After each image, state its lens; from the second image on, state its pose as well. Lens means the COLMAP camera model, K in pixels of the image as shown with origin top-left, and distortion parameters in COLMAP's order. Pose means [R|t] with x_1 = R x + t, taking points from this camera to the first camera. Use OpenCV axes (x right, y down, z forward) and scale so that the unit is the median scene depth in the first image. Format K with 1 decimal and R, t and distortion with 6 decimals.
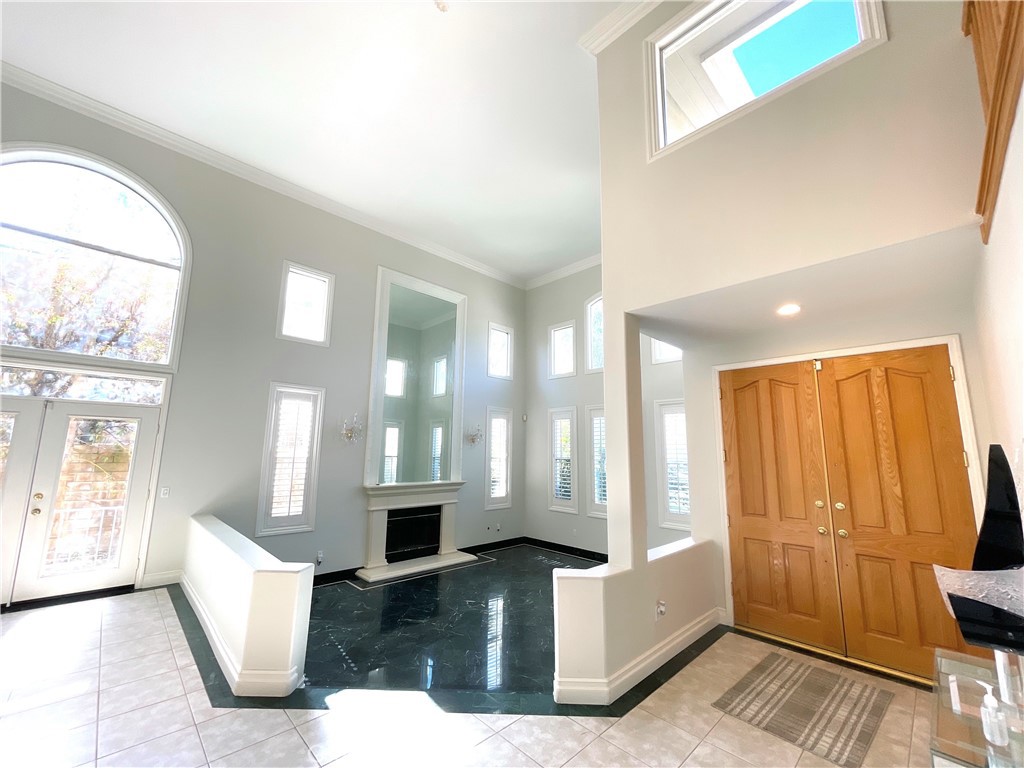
lens RADIAL K [[413.5, 0, 512.2], [0, 413.5, 386.1], [0, 0, 1]] dist [-0.007646, 0.002144]
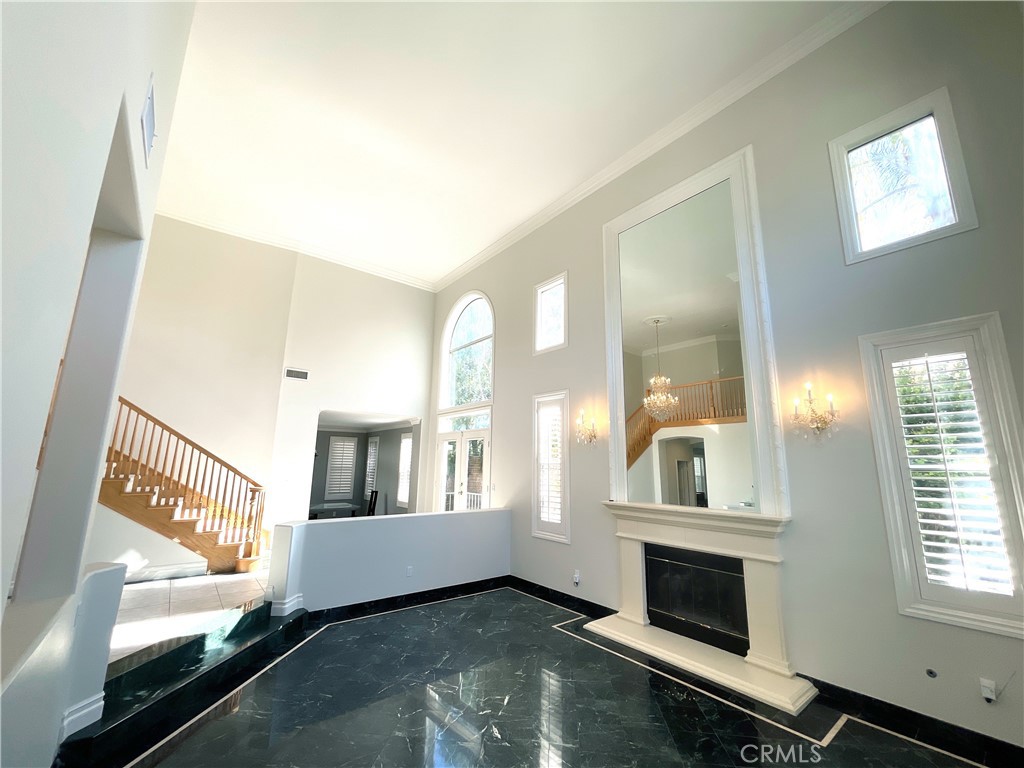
lens RADIAL K [[413.5, 0, 512.5], [0, 413.5, 383.9], [0, 0, 1]] dist [-0.007646, 0.002144]
pose [[-0.094458, -0.205518, -0.974084, 0.503947], [0.140702, 0.965881, -0.217432, 0.191041], [0.985536, -0.157594, -0.062319, 1.002152]]
